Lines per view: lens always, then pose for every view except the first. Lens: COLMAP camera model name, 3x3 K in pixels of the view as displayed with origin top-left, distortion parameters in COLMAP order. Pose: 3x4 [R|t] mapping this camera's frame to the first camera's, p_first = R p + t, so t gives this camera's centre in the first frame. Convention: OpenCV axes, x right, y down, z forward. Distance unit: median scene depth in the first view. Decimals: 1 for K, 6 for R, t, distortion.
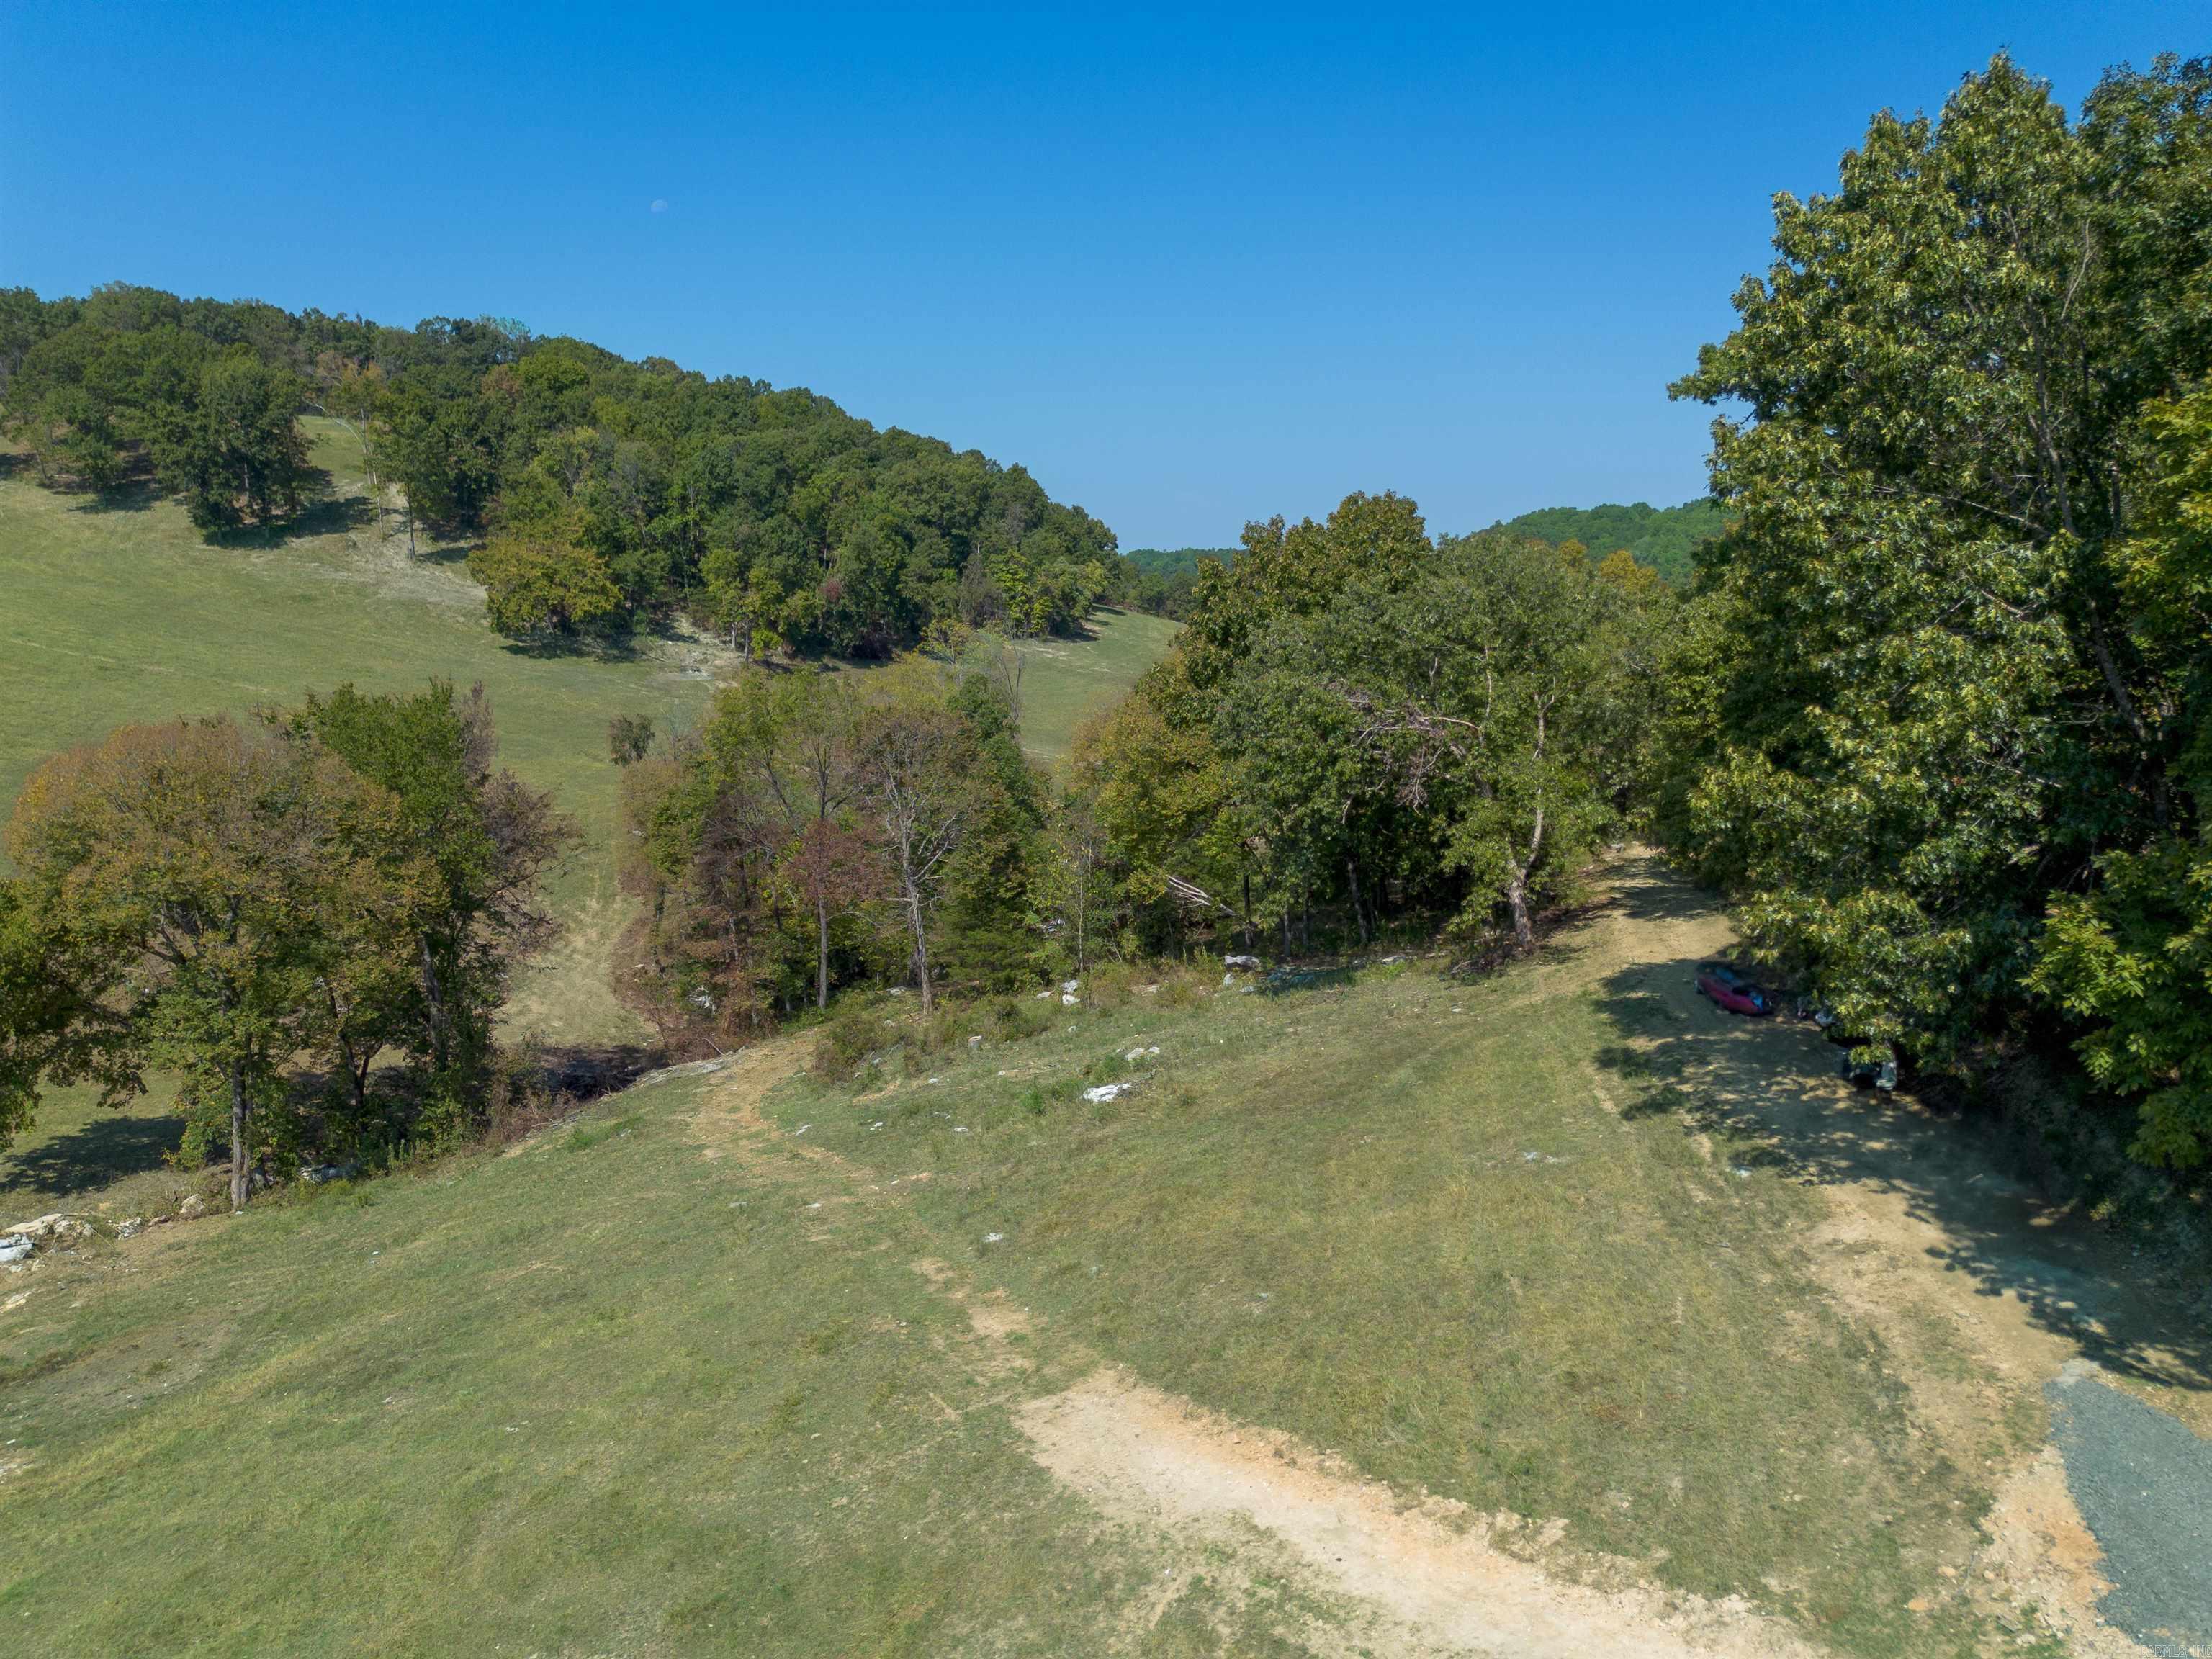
lens RADIAL K [[1554.7, 0, 1088.5], [0, 1554.7, 828.3], [0, 0, 1]] dist [0.110052, -0.160463]
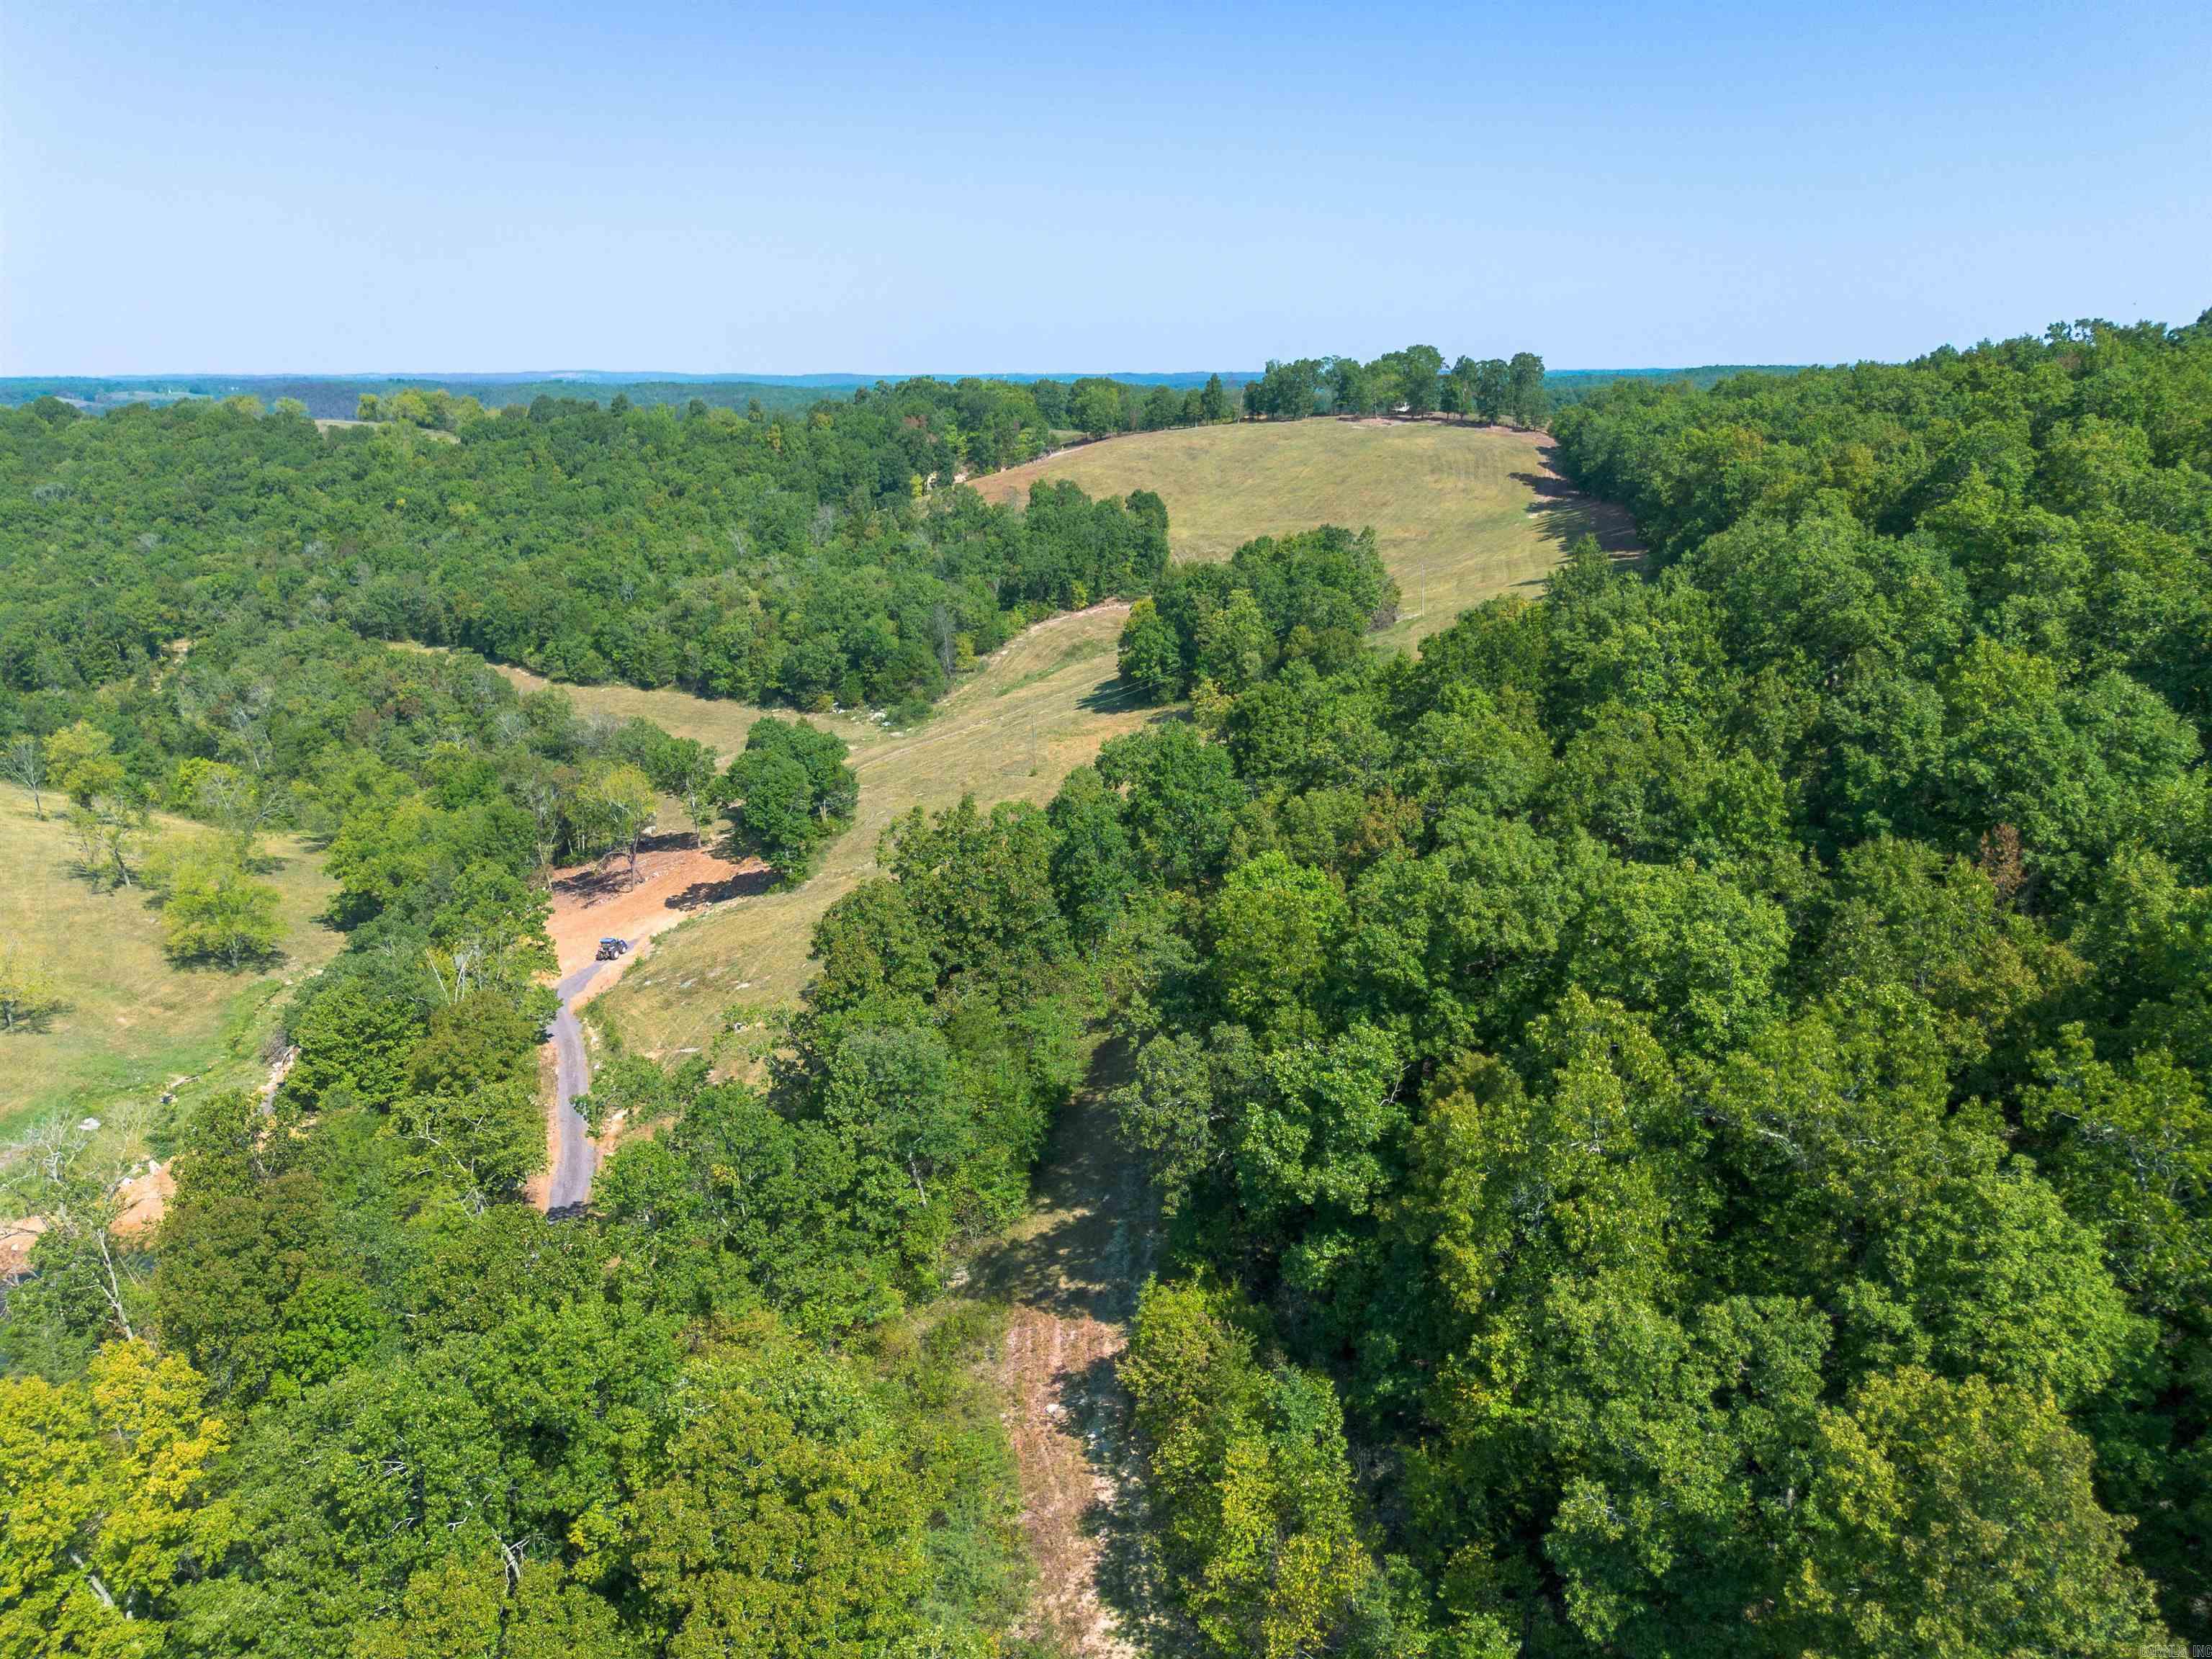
lens RADIAL K [[1573.4, 0, 1107.7], [0, 1573.4, 821.1], [0, 0, 1]] dist [0.076920, -0.072921]
pose [[0.625457, -0.222213, 0.747947, 0.066986], [0.140901, 0.974996, 0.171843, -0.186696], [-0.767431, -0.002094, 0.641128, 0.119450]]
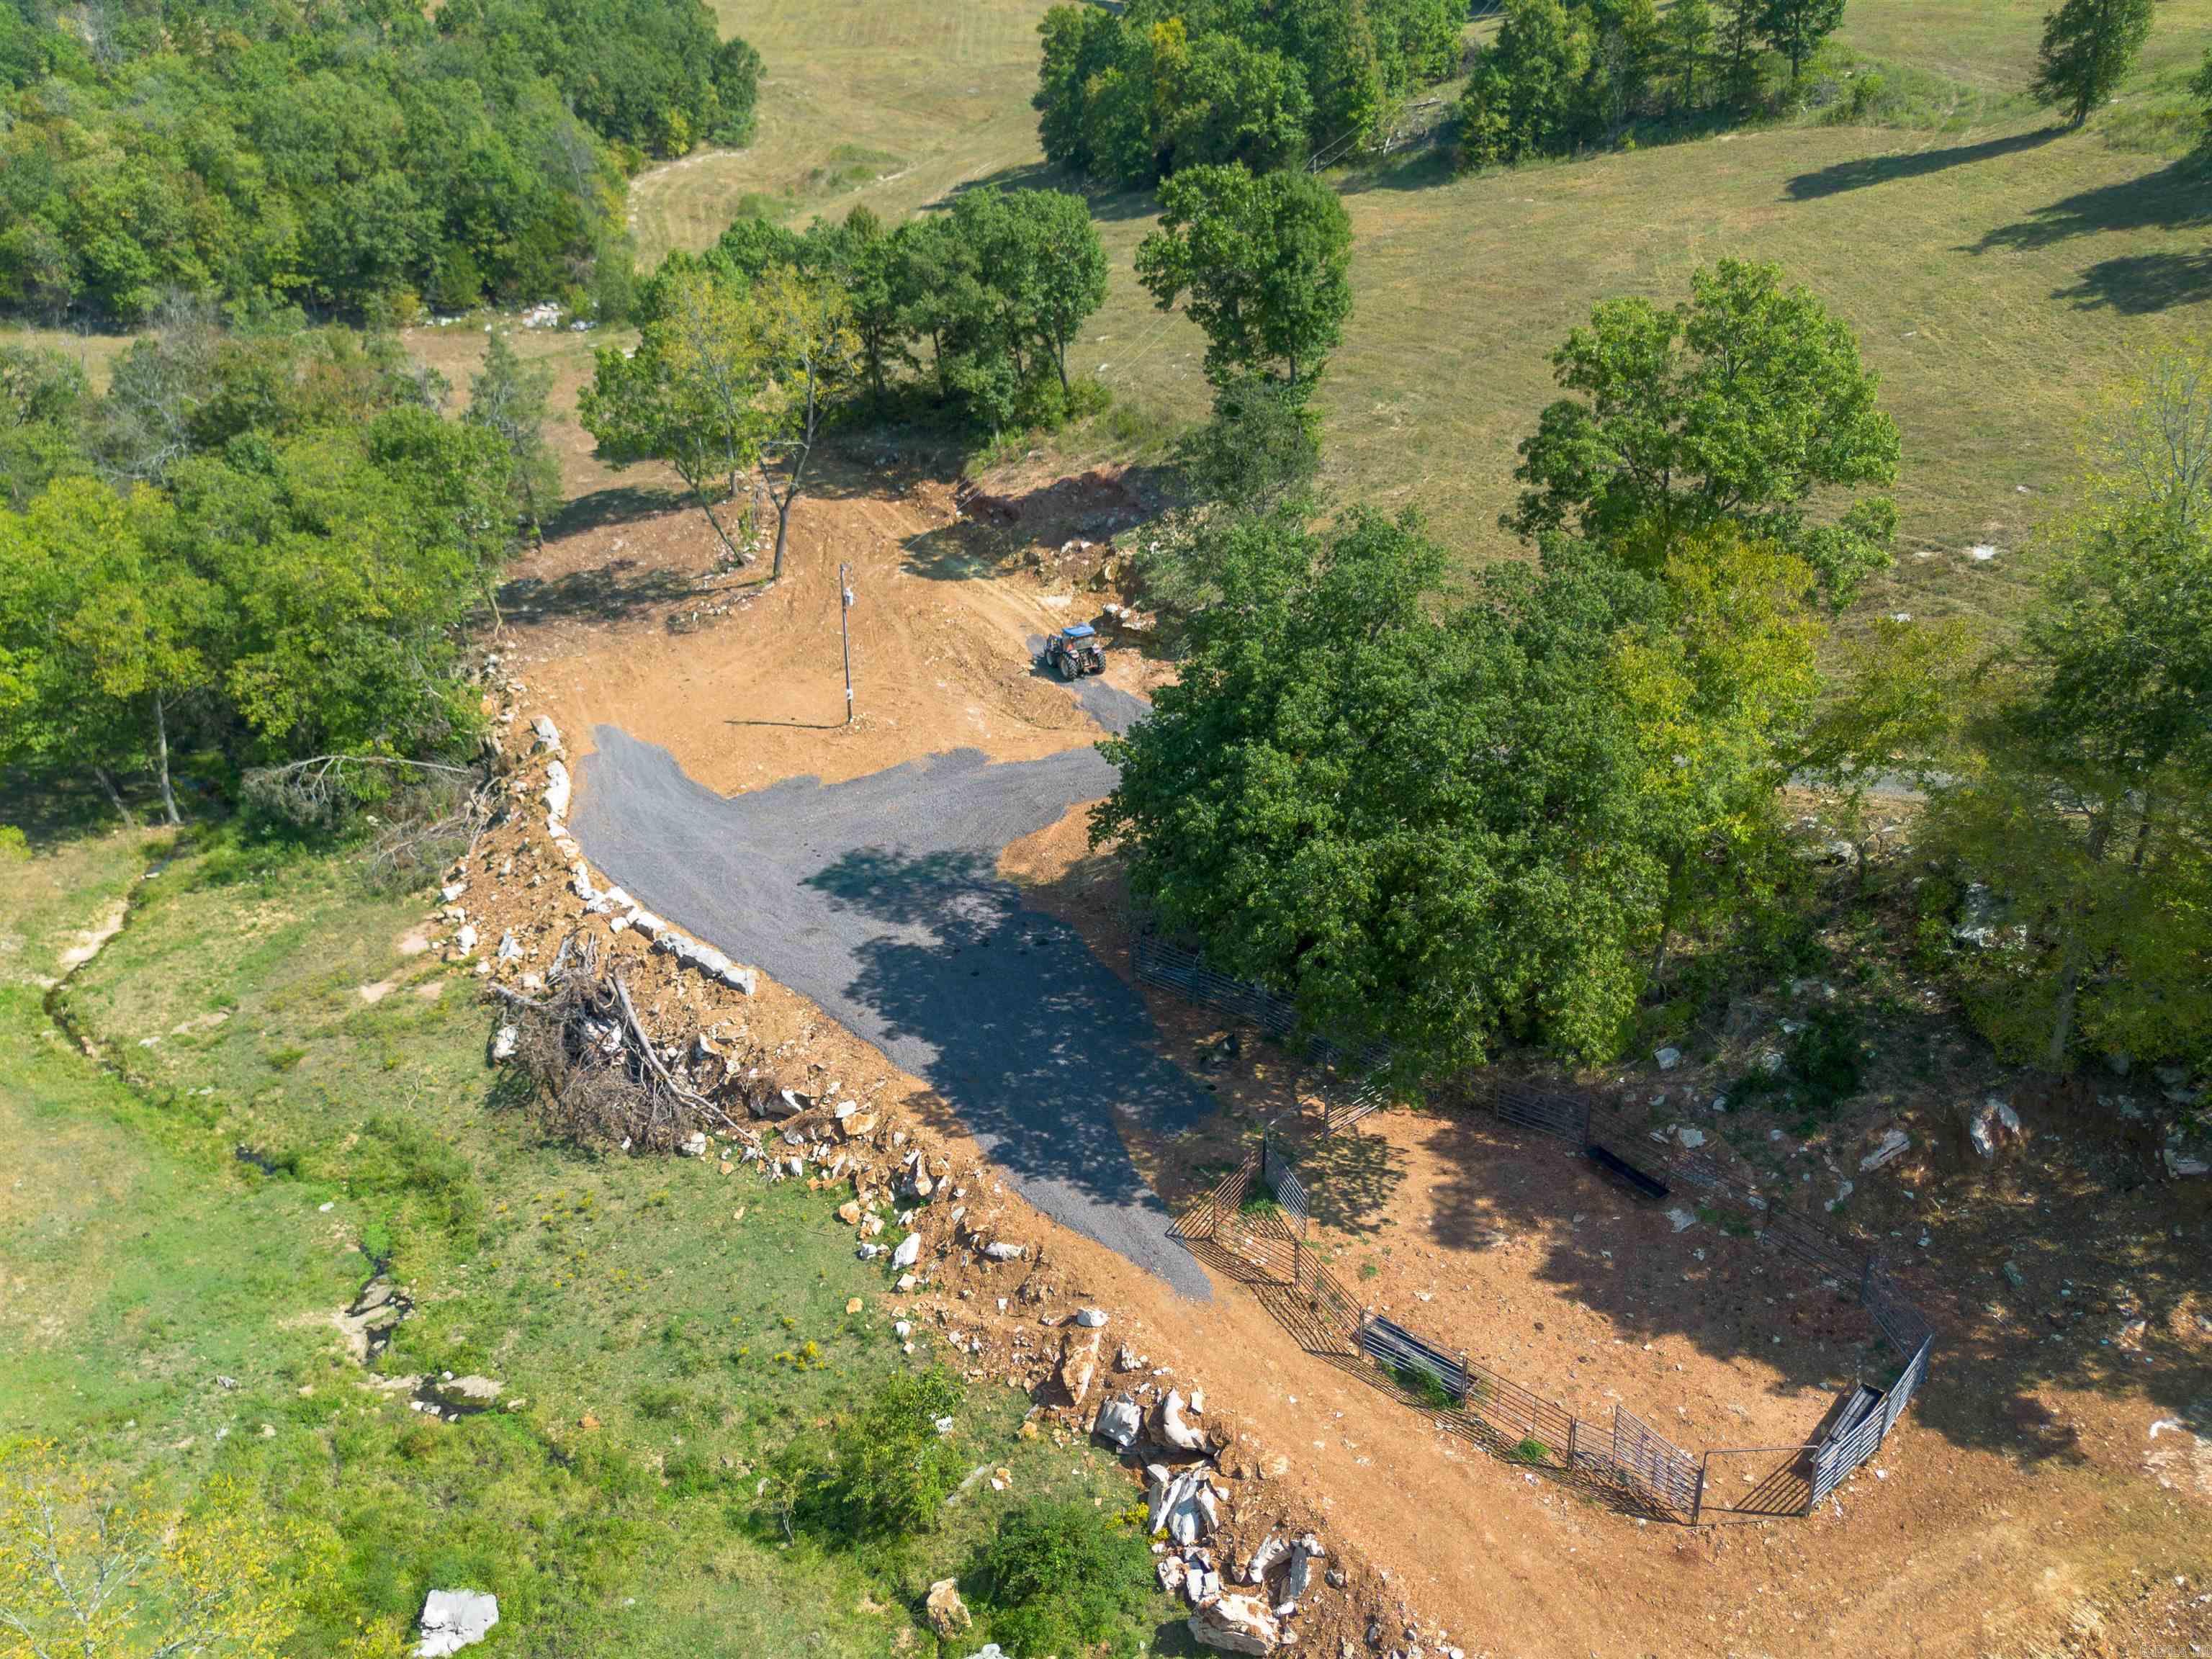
lens RADIAL K [[1584.8, 0, 1108.5], [0, 1584.8, 822.4], [0, 0, 1]] dist [0.057269, -0.053269]
pose [[0.021449, -0.425518, 0.904696, 0.165366], [0.172965, 0.892838, 0.415840, -0.131520], [-0.984694, 0.147561, 0.092750, 0.774189]]
